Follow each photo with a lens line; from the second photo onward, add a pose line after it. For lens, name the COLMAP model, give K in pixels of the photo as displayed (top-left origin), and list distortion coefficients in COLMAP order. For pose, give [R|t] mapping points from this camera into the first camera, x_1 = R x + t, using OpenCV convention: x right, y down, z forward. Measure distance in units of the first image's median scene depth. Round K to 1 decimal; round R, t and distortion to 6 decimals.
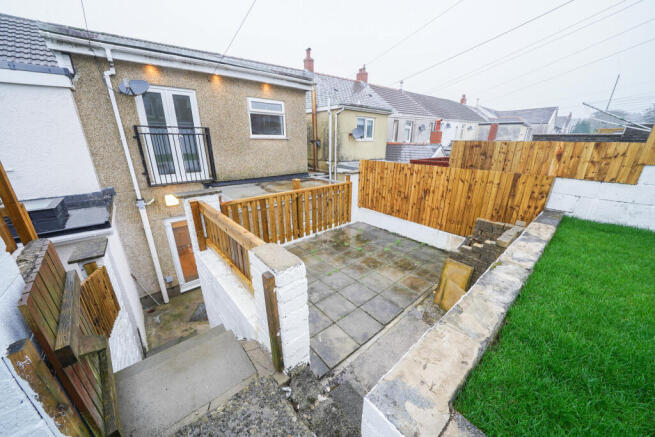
lens RADIAL K [[226.4, 0, 328.5], [0, 226.4, 220.5], [0, 0, 1]] dist [-0.023421, 0.000596]
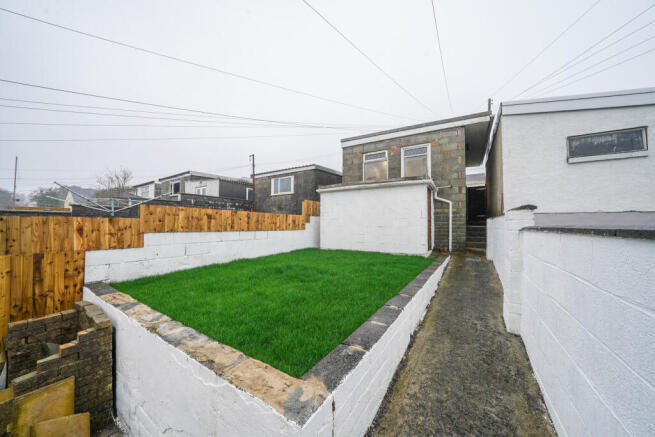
lens RADIAL K [[226.4, 0, 329.2], [0, 226.4, 218.9], [0, 0, 1]] dist [-0.023421, 0.000596]
pose [[-0.290577, 0.018774, 0.956667, -0.157336], [0.313204, 0.946595, 0.076556, -0.038630], [-0.904139, 0.321877, -0.280939, 0.141870]]
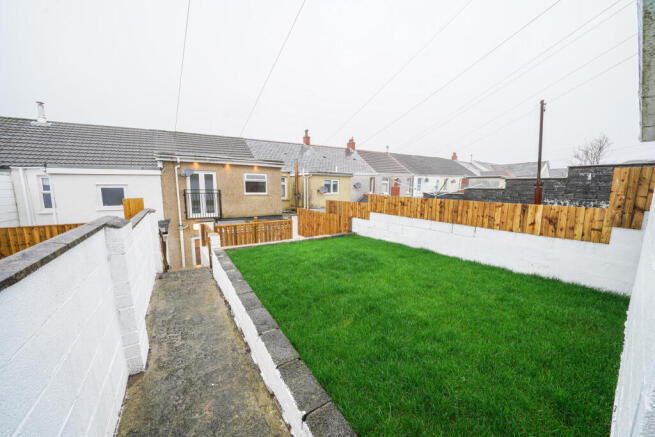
lens RADIAL K [[226.4, 0, 329.3], [0, 226.4, 219.9], [0, 0, 1]] dist [-0.023421, 0.000596]
pose [[0.993329, 0.023470, -0.112898, 0.670403], [-0.045231, 0.979907, -0.194257, 0.182112], [0.106070, 0.198067, 0.974432, -0.791836]]
